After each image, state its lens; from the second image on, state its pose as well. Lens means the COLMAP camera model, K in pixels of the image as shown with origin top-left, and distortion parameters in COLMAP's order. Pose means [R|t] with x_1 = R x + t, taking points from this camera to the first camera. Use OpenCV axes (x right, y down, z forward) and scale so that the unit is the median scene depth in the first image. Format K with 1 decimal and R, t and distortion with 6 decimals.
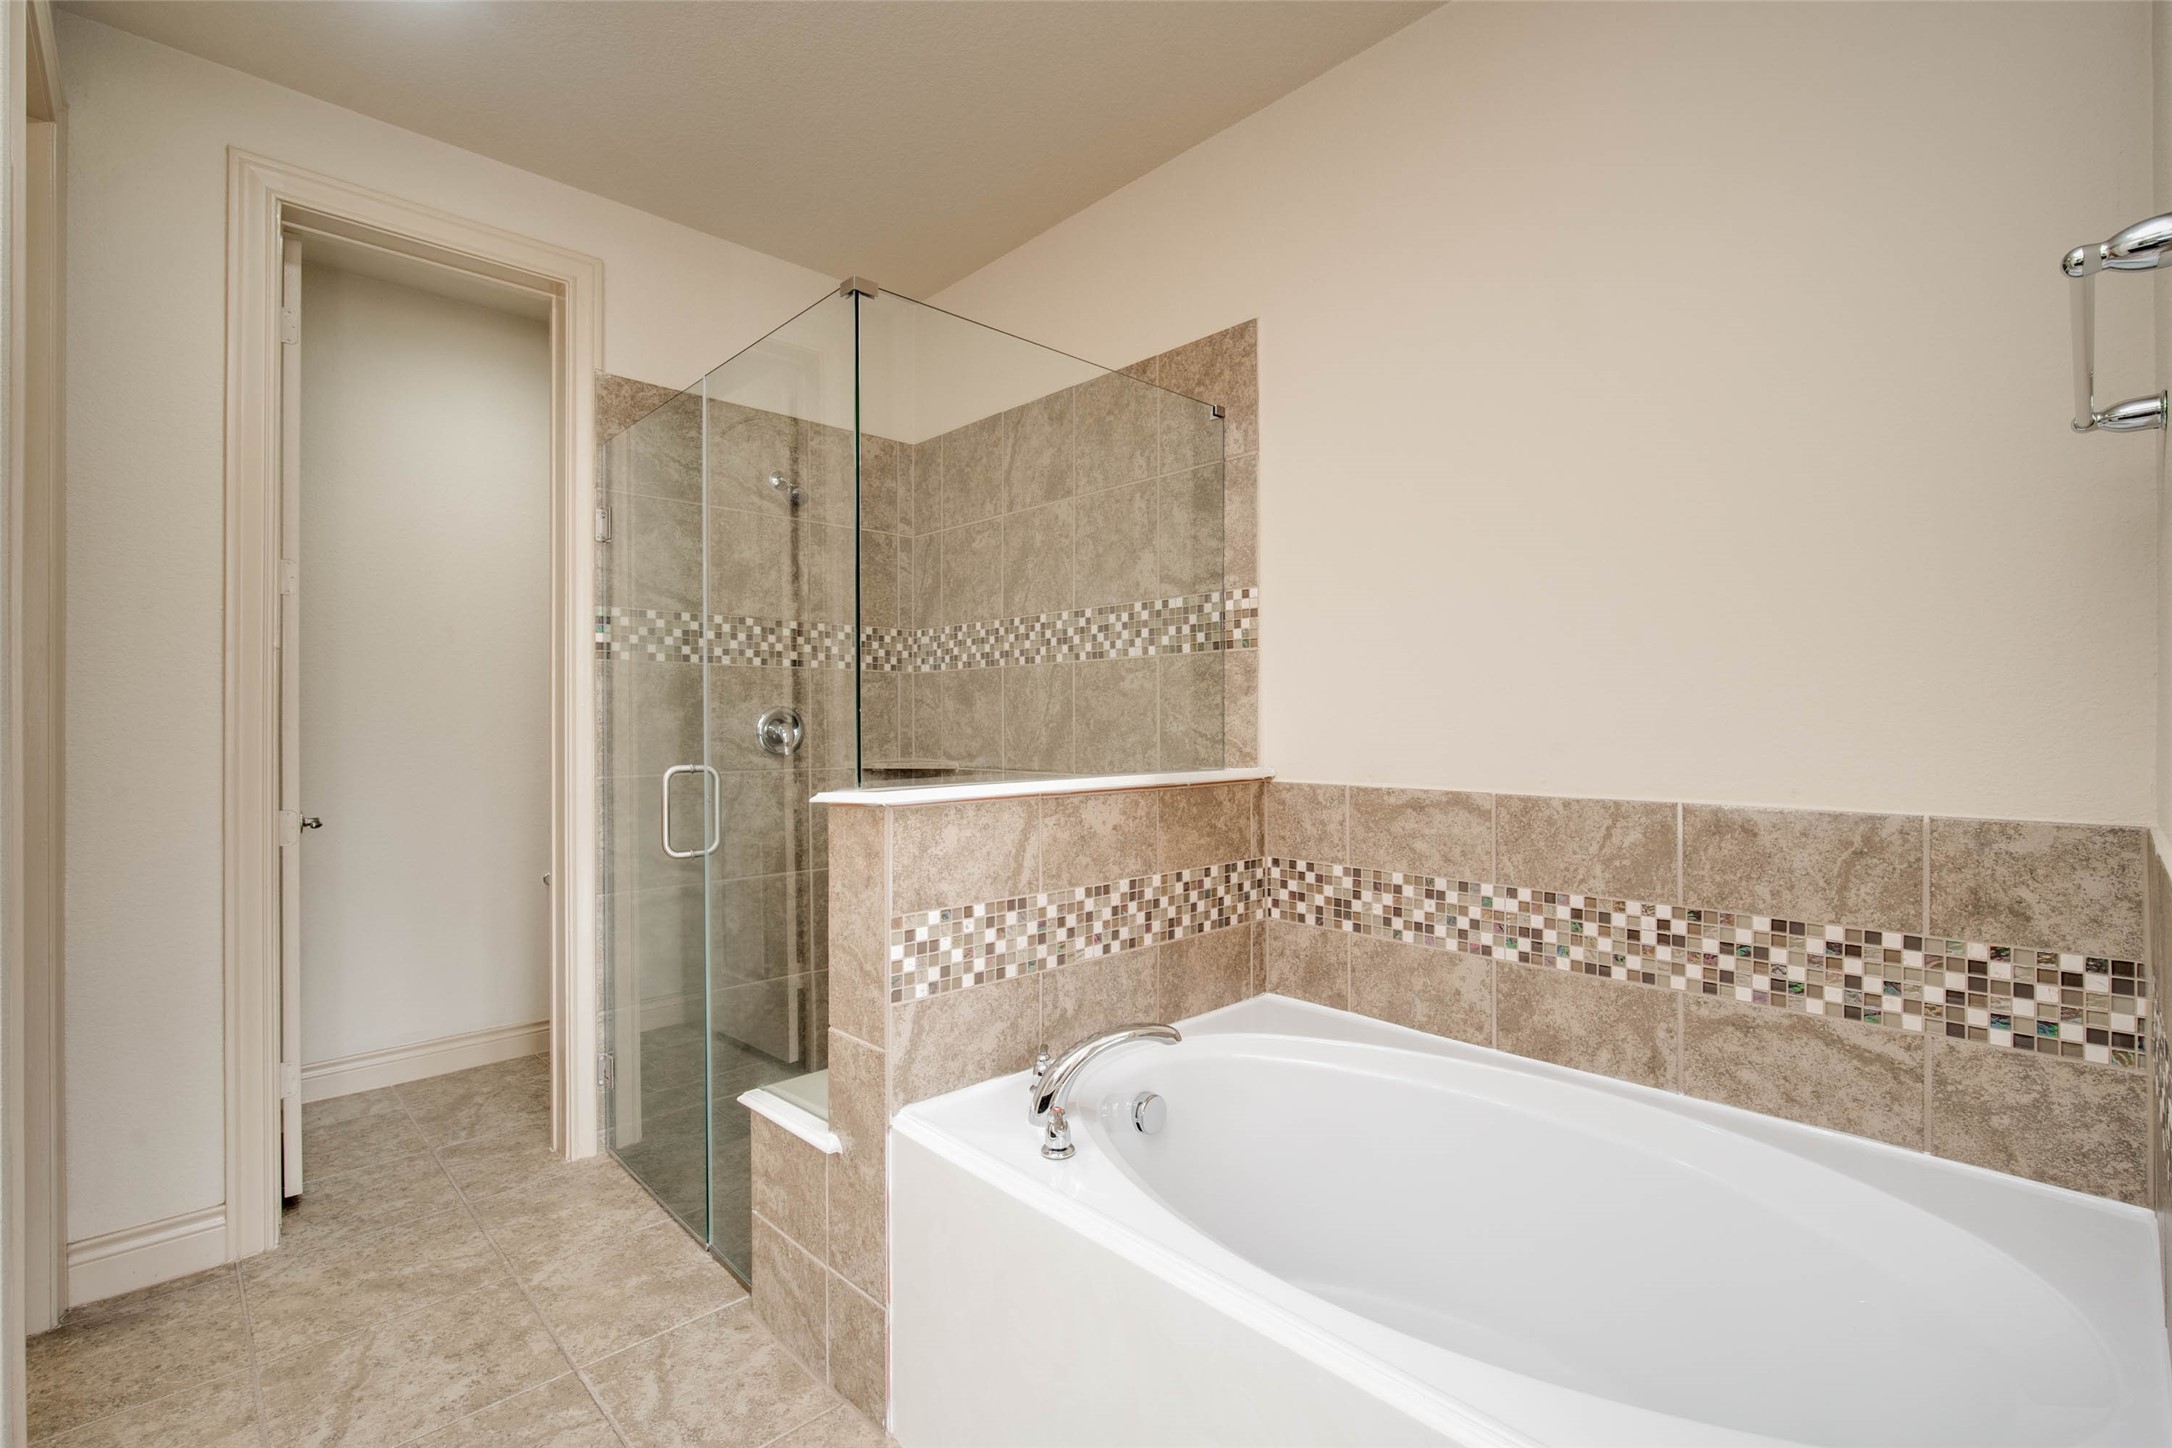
lens RADIAL K [[964.7, 0, 1099.6], [0, 964.7, 727.9], [0, 0, 1]] dist [-0.003779, -0.000084]
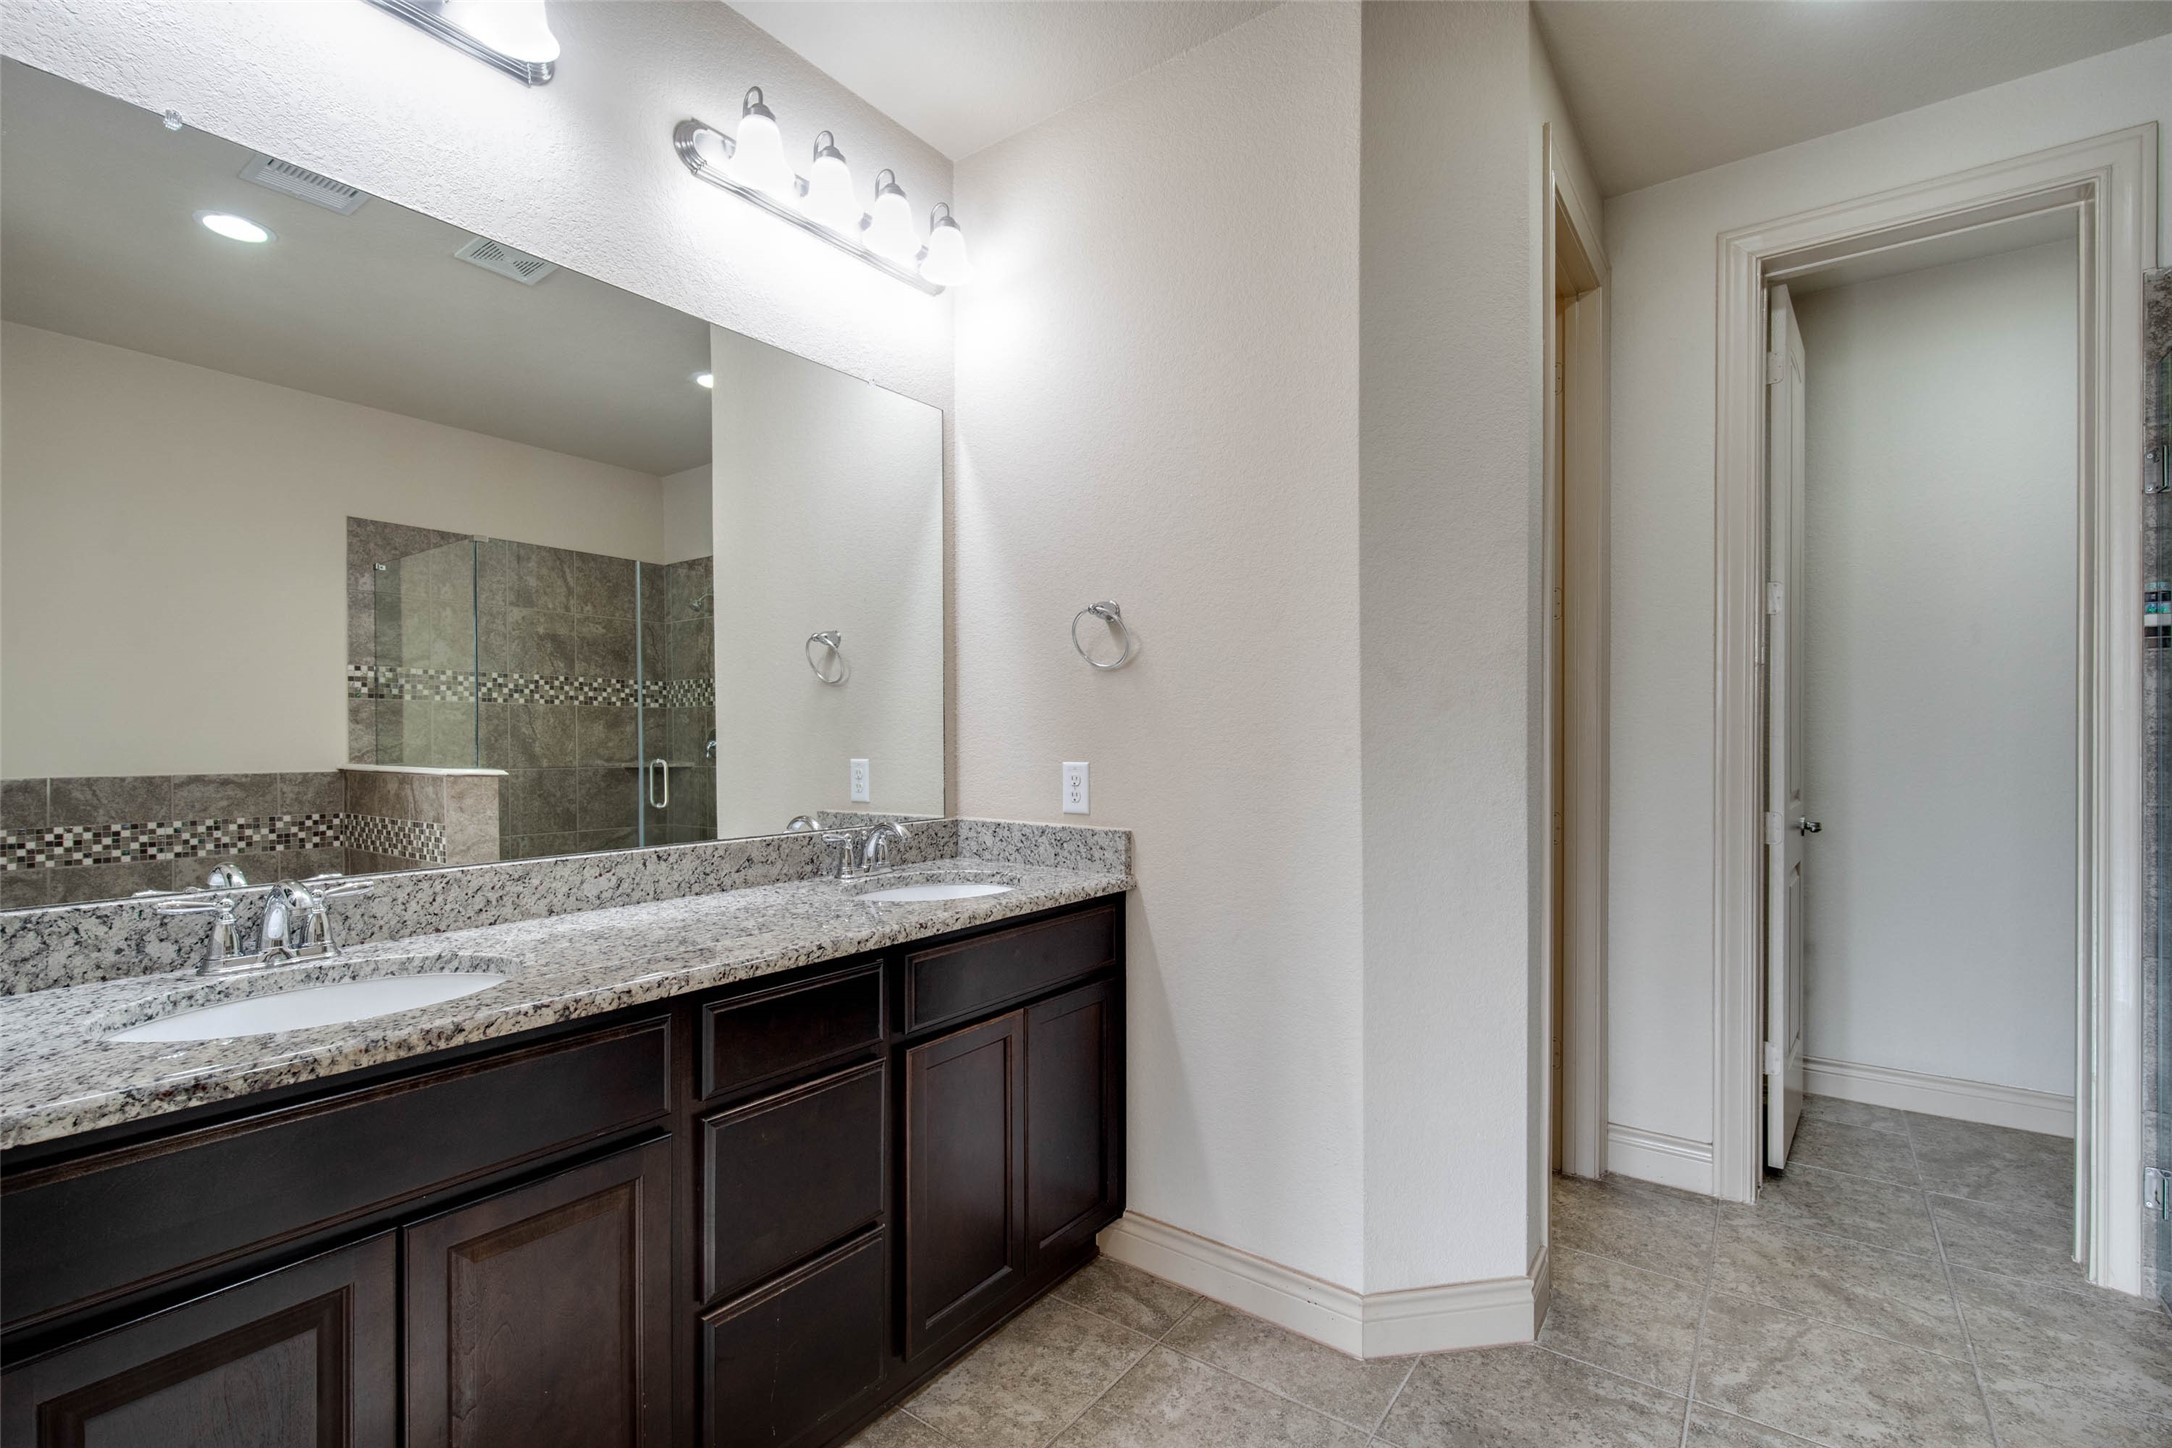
lens RADIAL K [[963.2, 0, 1085.1], [0, 963.2, 736.4], [0, 0, 1]] dist [-0.001270, -0.000224]
pose [[0.166254, 0.006174, -0.986064, 0.088511], [-0.006473, 0.999966, 0.005169, -0.000203], [0.986062, 0.005523, 0.166289, 0.043302]]
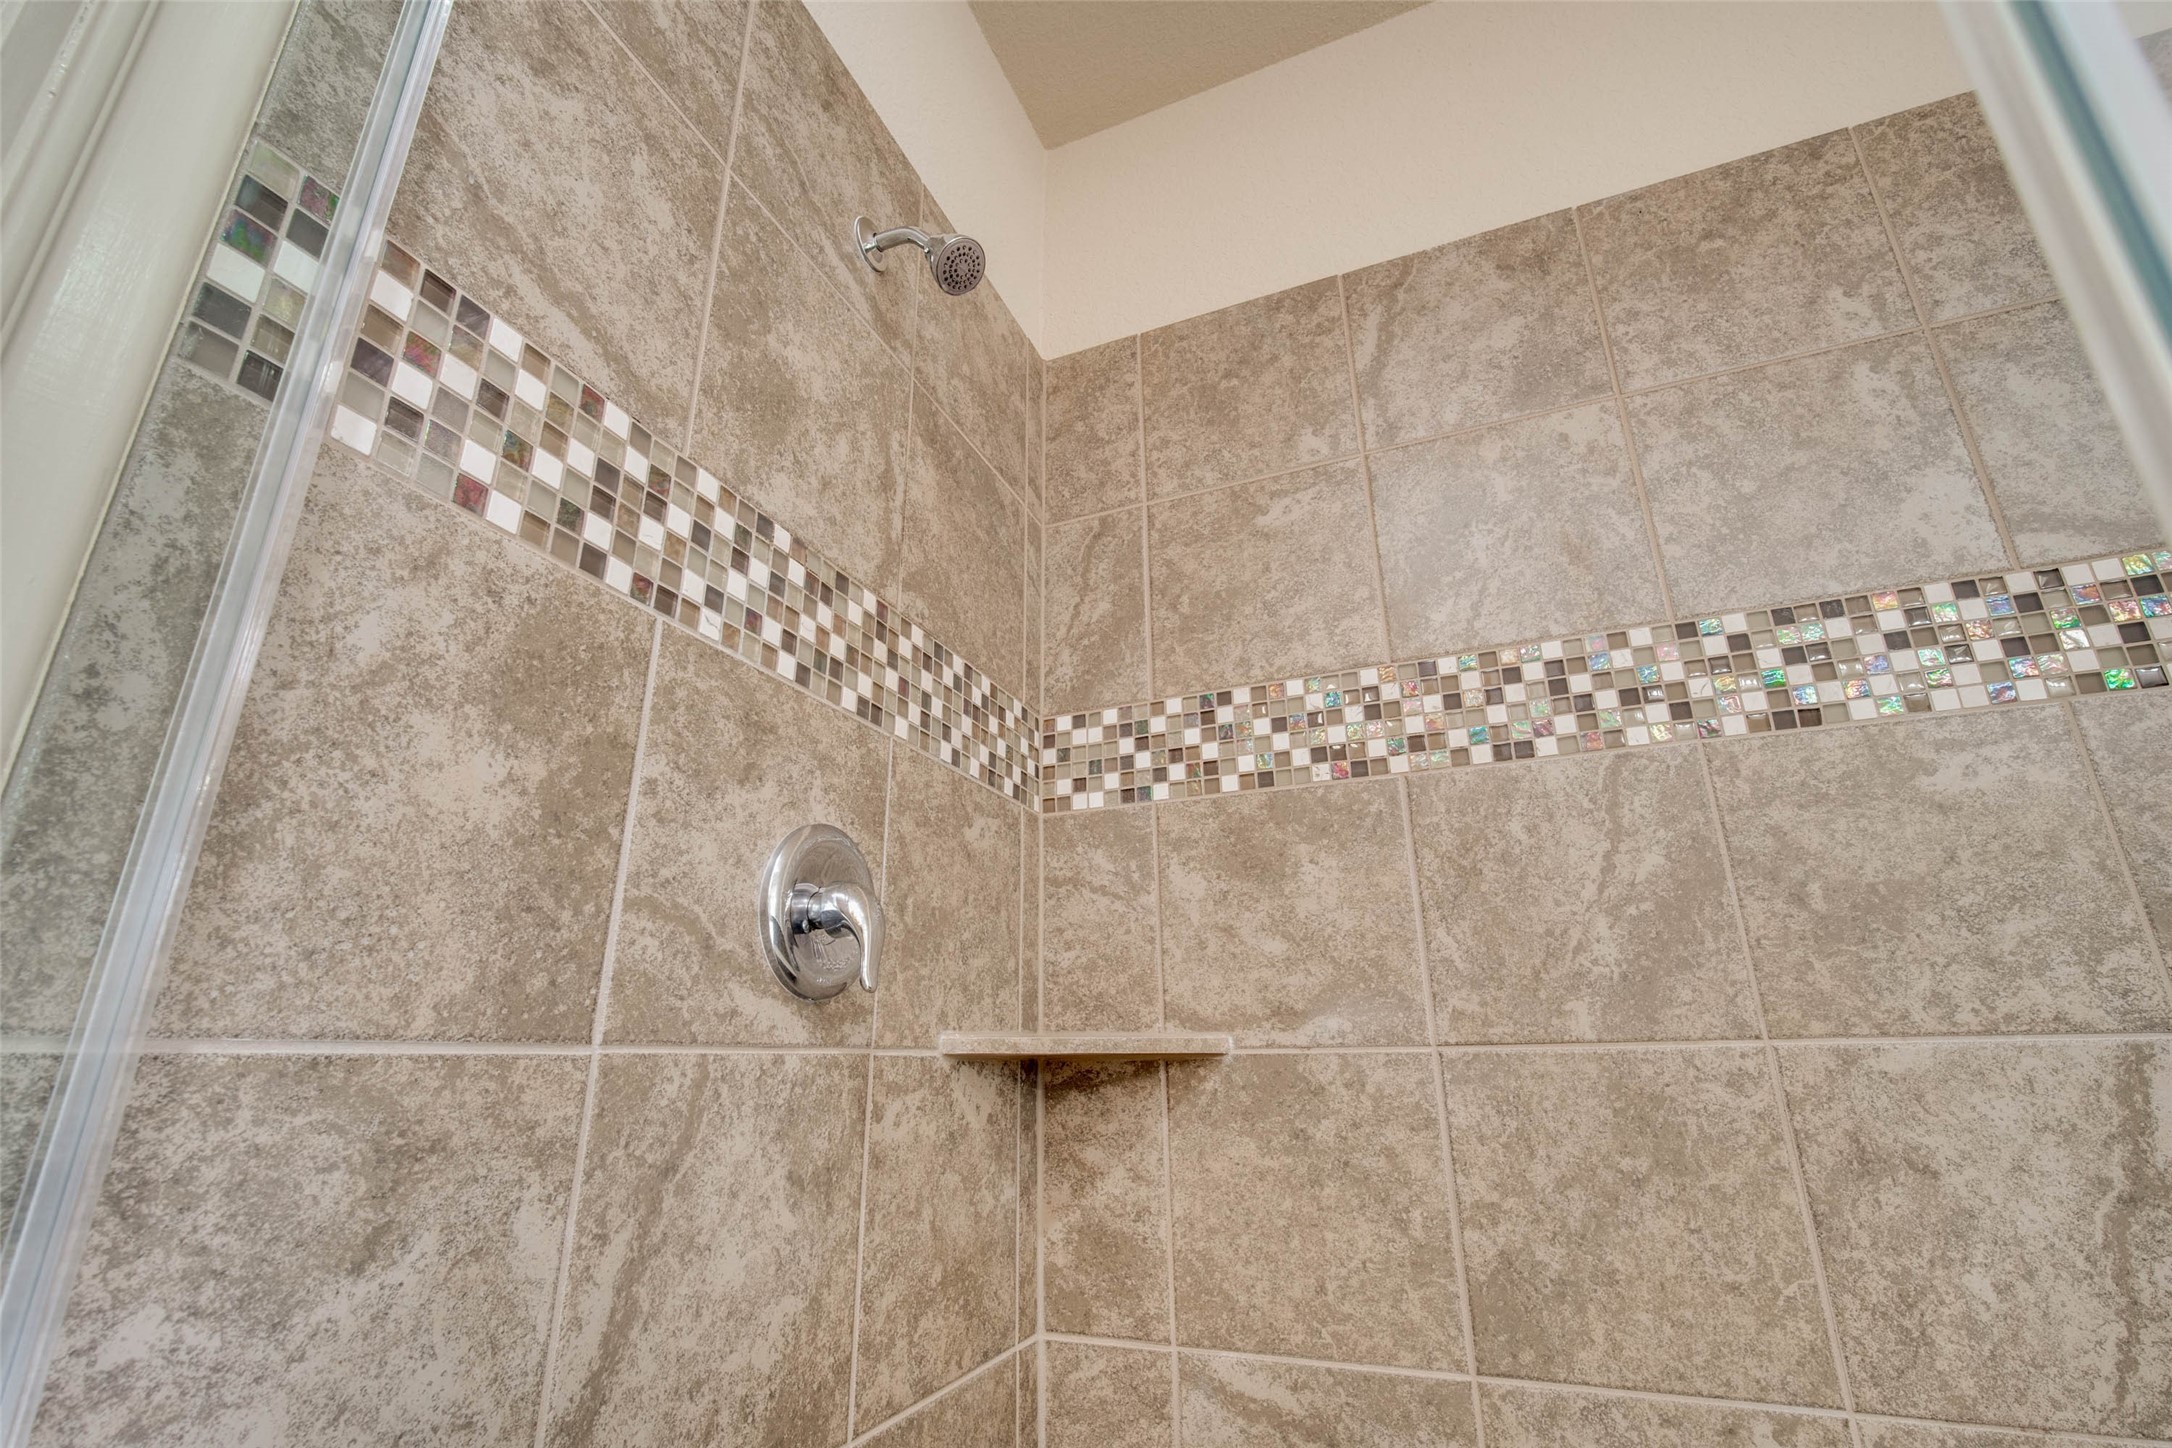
lens RADIAL K [[954.3, 0, 1086.0], [0, 954.3, 724.0], [0, 0, 1]] dist [-0.016545, -0.000017]
pose [[0.922101, 0.119939, 0.367892, -0.394793], [0.008988, 0.943855, -0.330239, 0.049452], [-0.386845, 0.307820, 0.869251, 0.746676]]
